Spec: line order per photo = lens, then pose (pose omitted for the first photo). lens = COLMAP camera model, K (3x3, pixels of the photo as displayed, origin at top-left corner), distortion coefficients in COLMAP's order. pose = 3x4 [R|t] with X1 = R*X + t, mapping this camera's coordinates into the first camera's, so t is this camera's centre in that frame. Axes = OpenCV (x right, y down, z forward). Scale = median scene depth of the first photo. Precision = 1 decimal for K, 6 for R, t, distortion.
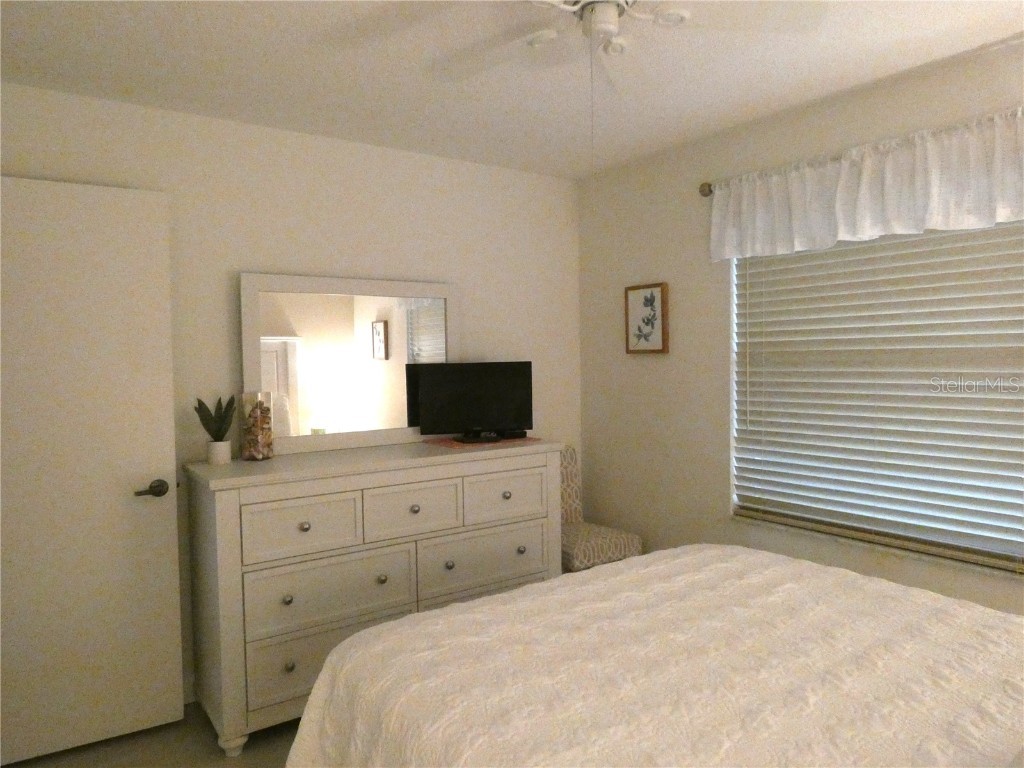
lens RADIAL K [[691.0, 0, 507.8], [0, 691.0, 386.4], [0, 0, 1]] dist [-0.001912, -0.008012]
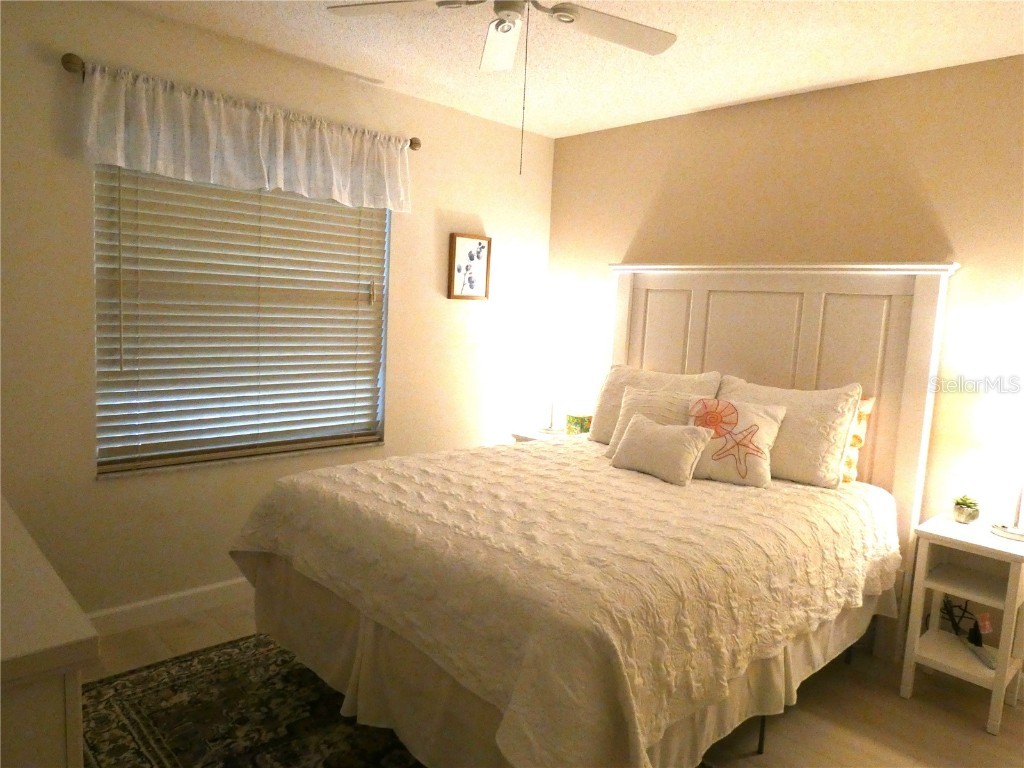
lens RADIAL K [[691.0, 0, 508.1], [0, 691.0, 382.7], [0, 0, 1]] dist [-0.001912, -0.008012]
pose [[-0.141388, -0.107021, 0.984152, -0.673099], [-0.010725, 0.994247, 0.106578, -0.023065], [-0.989896, 0.004514, -0.141722, 0.756477]]
